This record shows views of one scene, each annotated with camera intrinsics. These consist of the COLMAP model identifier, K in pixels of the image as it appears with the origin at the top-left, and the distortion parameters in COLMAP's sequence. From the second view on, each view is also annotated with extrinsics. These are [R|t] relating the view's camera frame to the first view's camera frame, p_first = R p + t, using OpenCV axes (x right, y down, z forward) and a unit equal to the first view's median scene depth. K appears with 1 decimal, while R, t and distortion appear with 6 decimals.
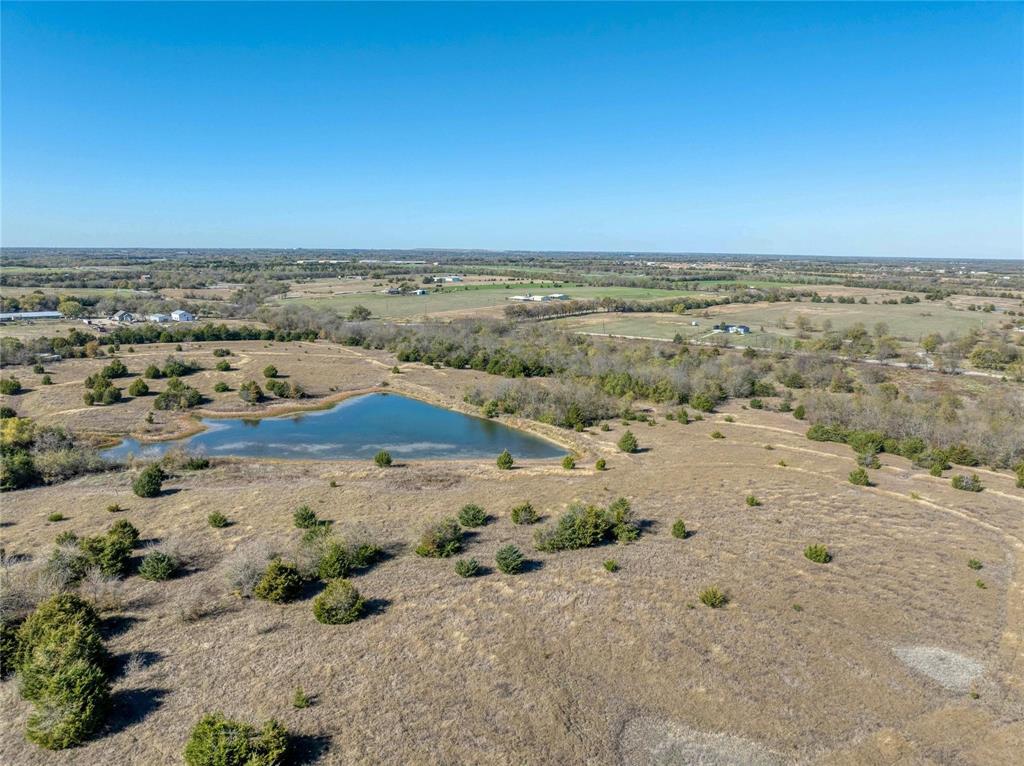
lens RADIAL K [[718.1, 0, 513.4], [0, 718.1, 385.4], [0, 0, 1]] dist [-0.040566, 0.008330]
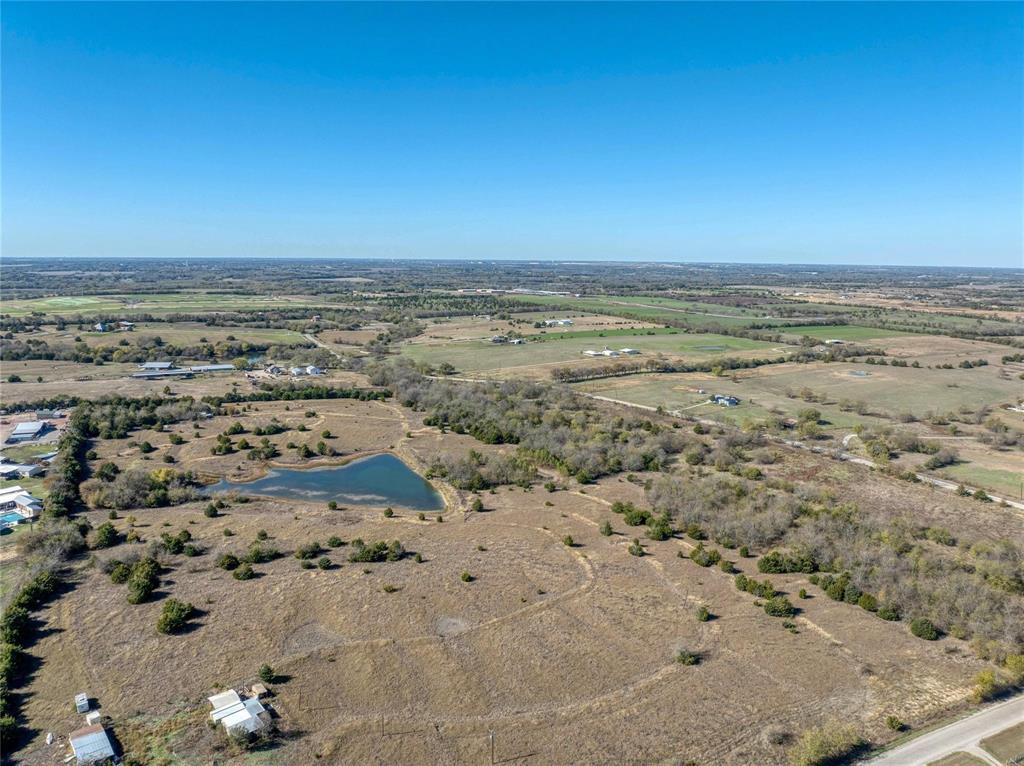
lens RADIAL K [[718.1, 0, 505.8], [0, 718.1, 385.5], [0, 0, 1]] dist [-0.040566, 0.008330]
pose [[0.965789, 0.041117, -0.256048, 0.385827], [-0.044727, 0.998965, -0.008290, -0.114408], [0.255443, 0.019458, 0.966628, -0.369635]]
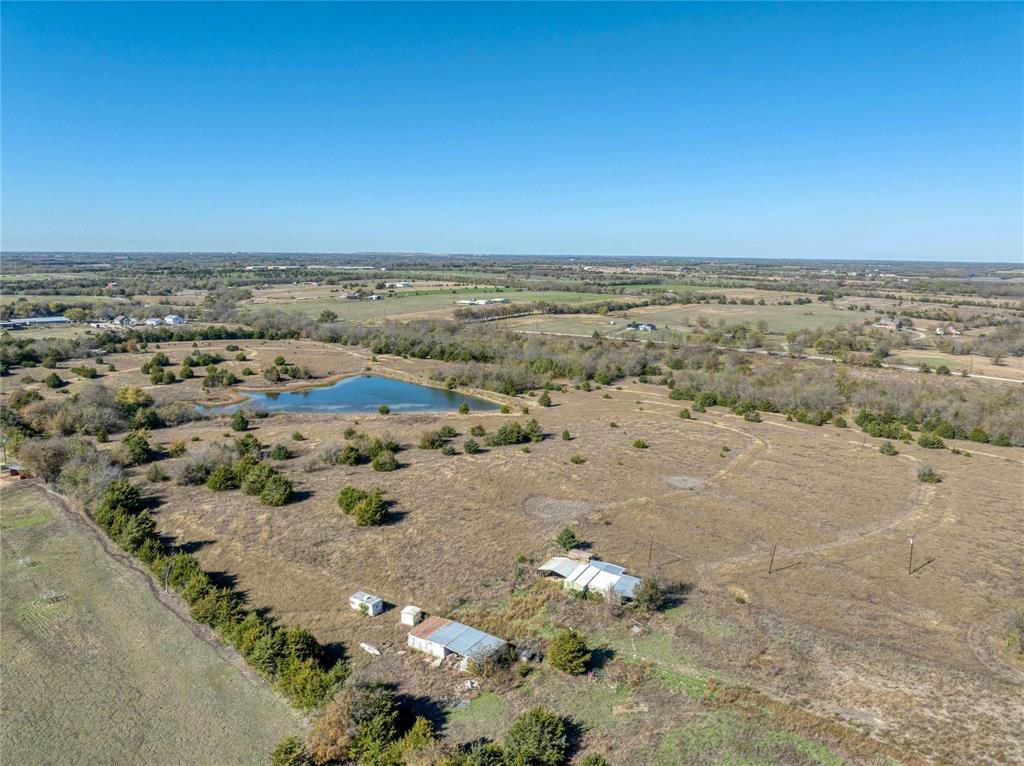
lens RADIAL K [[718.1, 0, 509.4], [0, 718.1, 377.7], [0, 0, 1]] dist [-0.040566, 0.008330]
pose [[0.997300, -0.013767, 0.072132, -0.012991], [0.014804, 0.999794, -0.013871, 0.031491], [-0.071927, 0.014901, 0.997299, -0.295757]]
